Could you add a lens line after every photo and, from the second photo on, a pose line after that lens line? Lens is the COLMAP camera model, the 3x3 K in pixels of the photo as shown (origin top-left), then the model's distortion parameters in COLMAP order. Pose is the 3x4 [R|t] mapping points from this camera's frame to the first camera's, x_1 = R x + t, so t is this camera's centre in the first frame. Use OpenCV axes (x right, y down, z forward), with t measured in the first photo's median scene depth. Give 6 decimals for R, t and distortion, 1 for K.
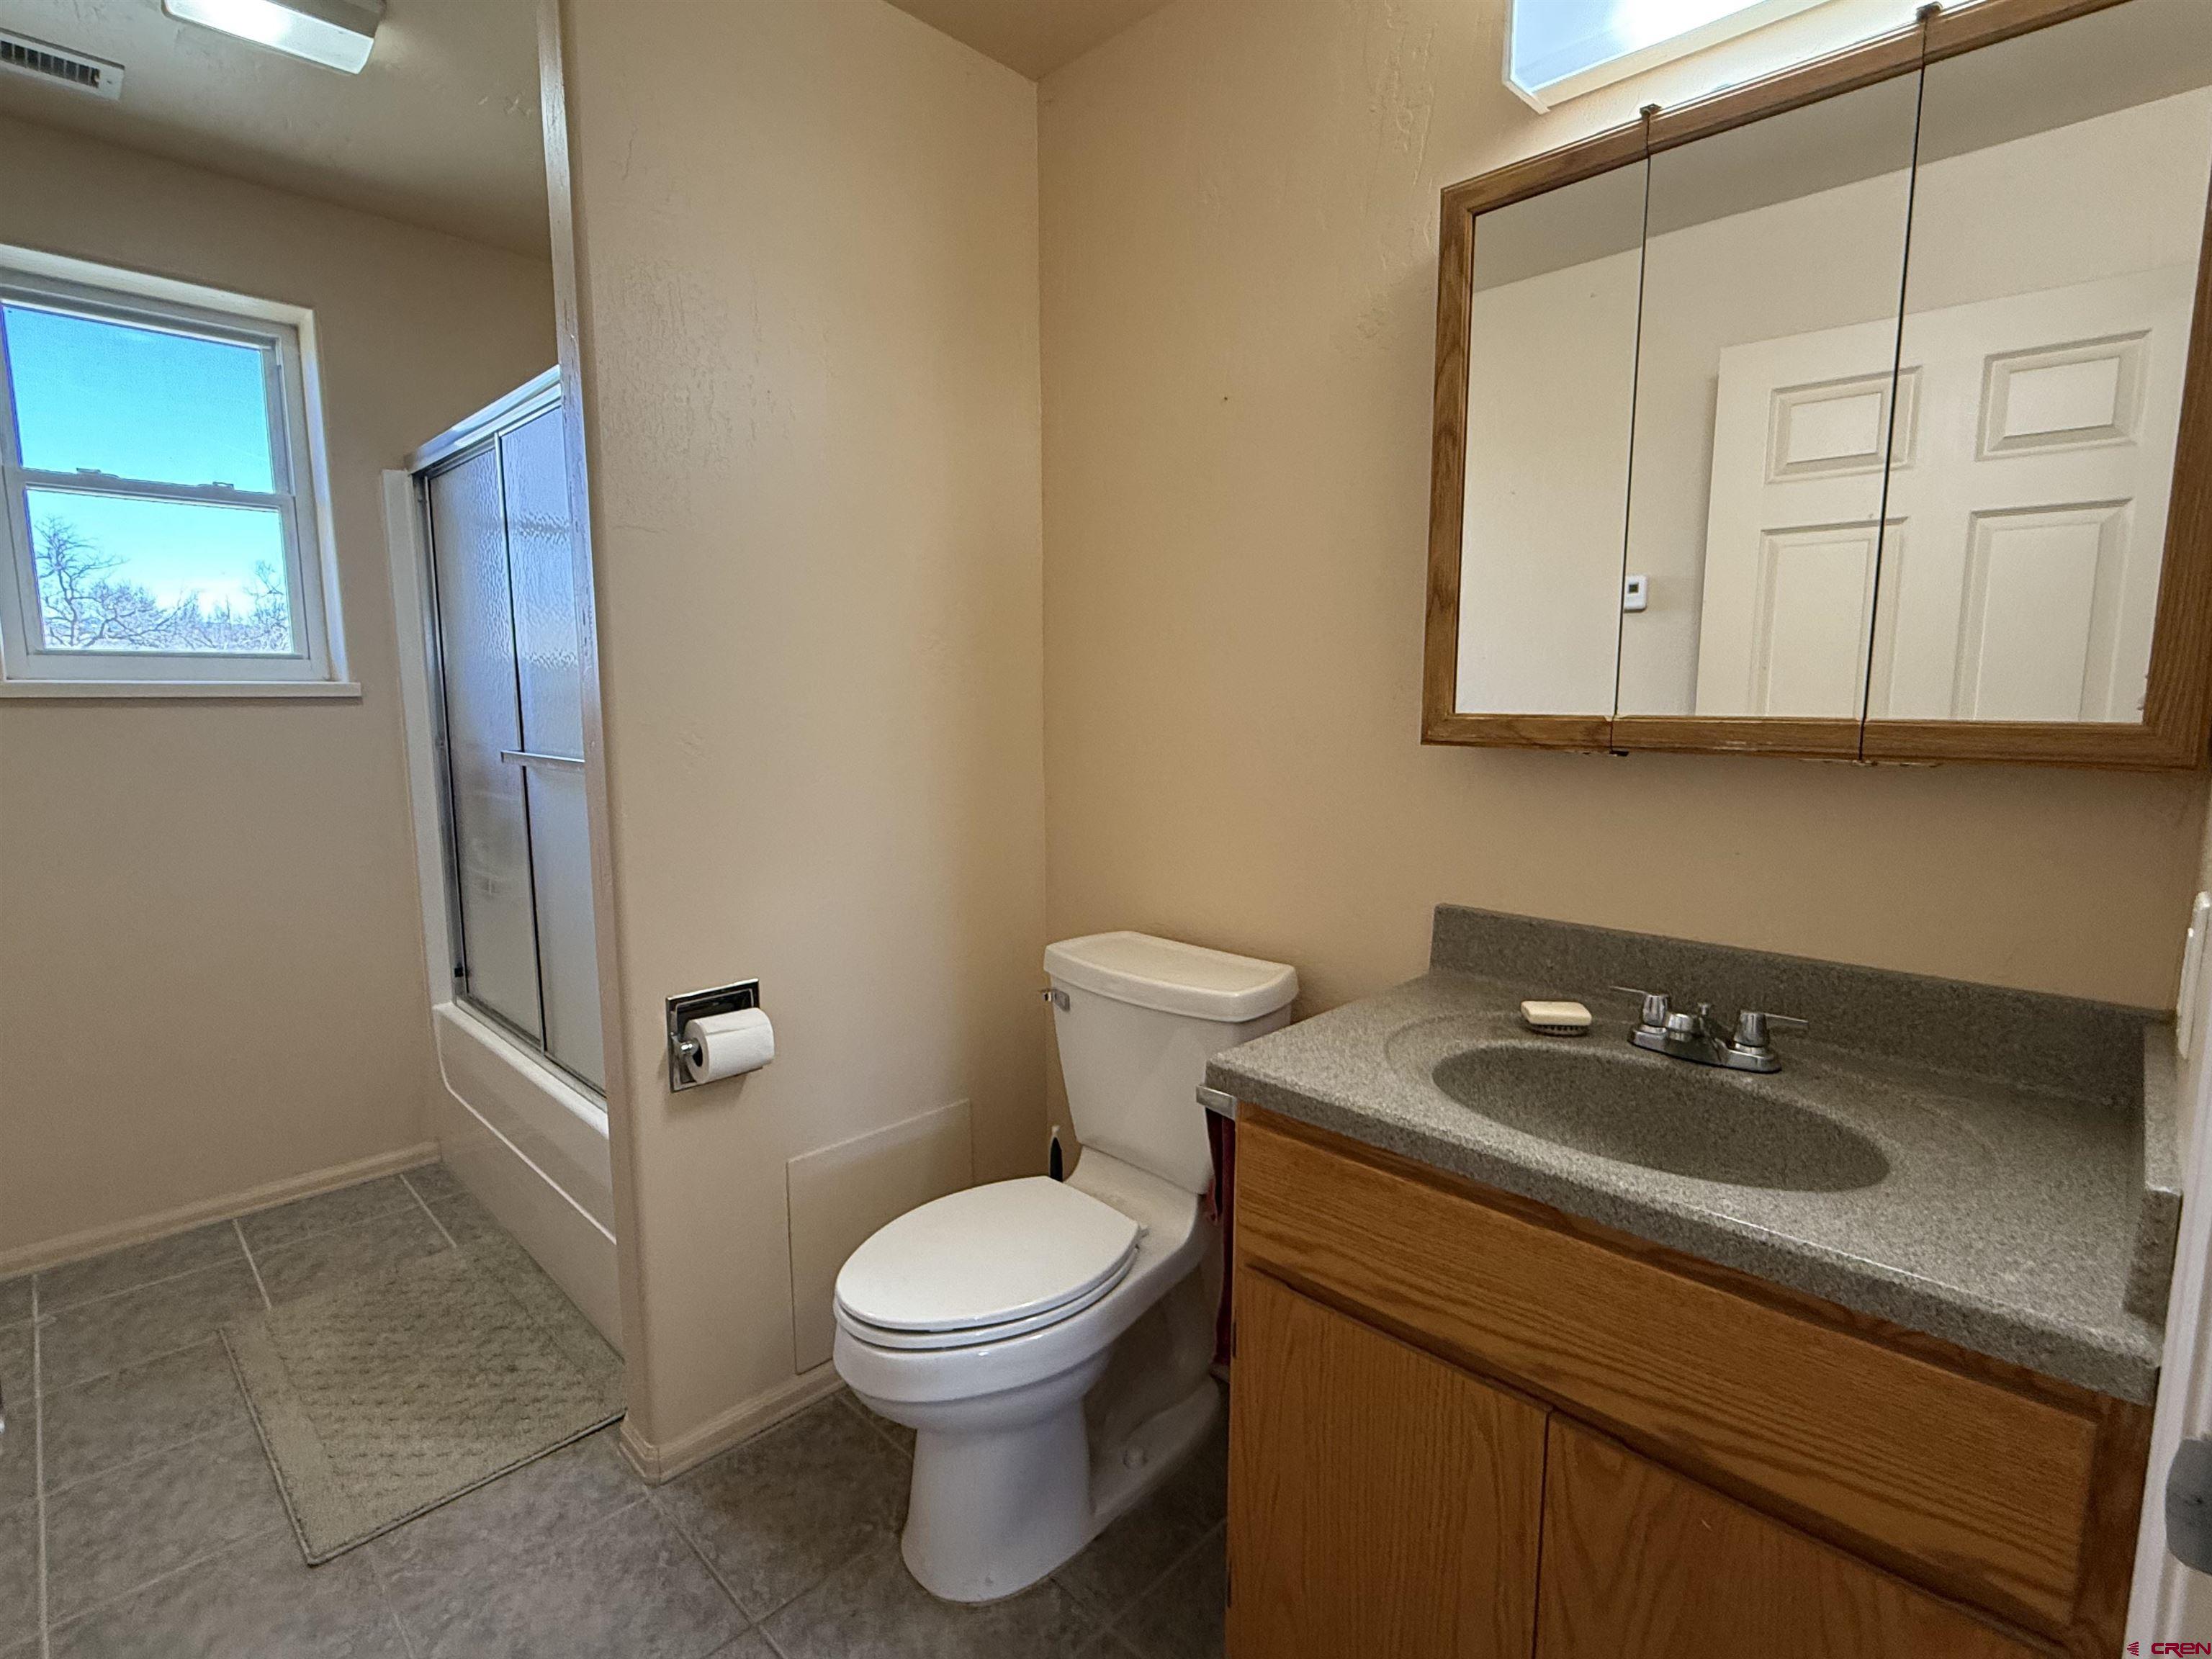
lens RADIAL K [[1058.8, 0, 1103.5], [0, 1058.8, 829.3], [0, 0, 1]] dist [0.003691, -0.001921]
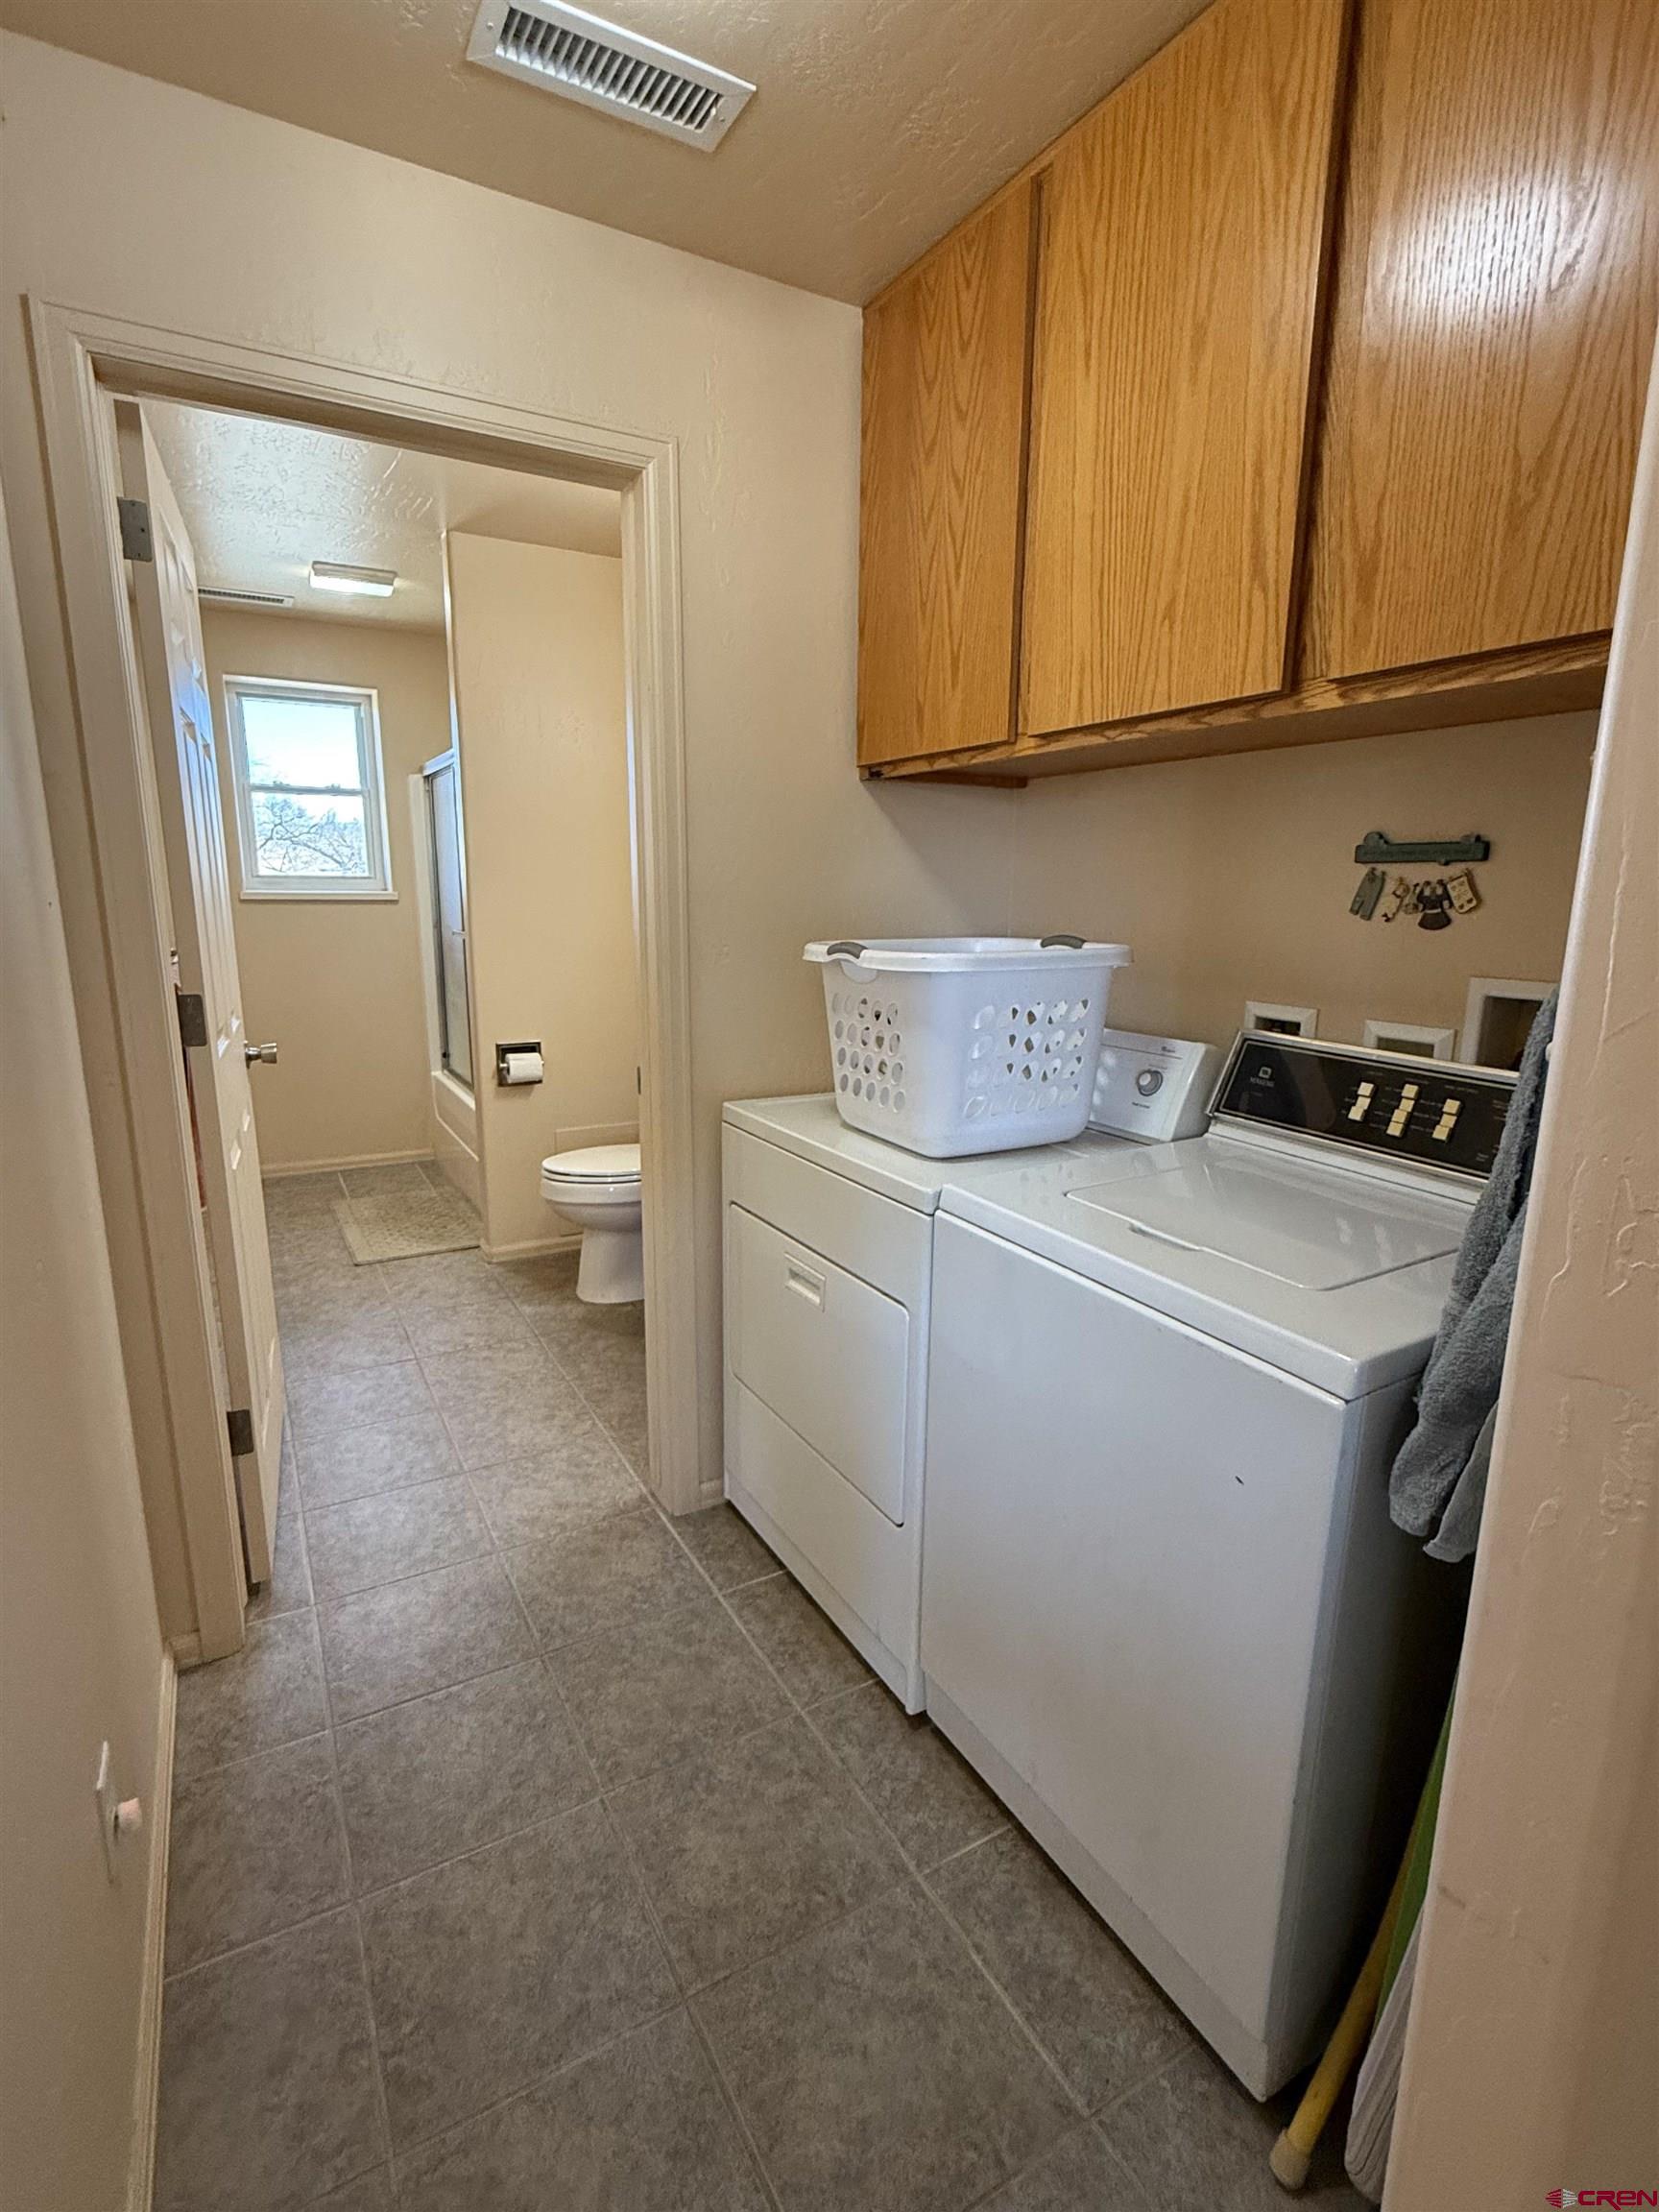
lens RADIAL K [[1058.8, 0, 832.1], [0, 1058.8, 1106.3], [0, 0, 1]] dist [0.003691, -0.001921]
pose [[0.962484, 0.064409, -0.263583, 0.698519], [-0.044771, 0.995801, 0.079849, 0.066292], [0.267620, -0.065053, 0.961326, -0.772965]]
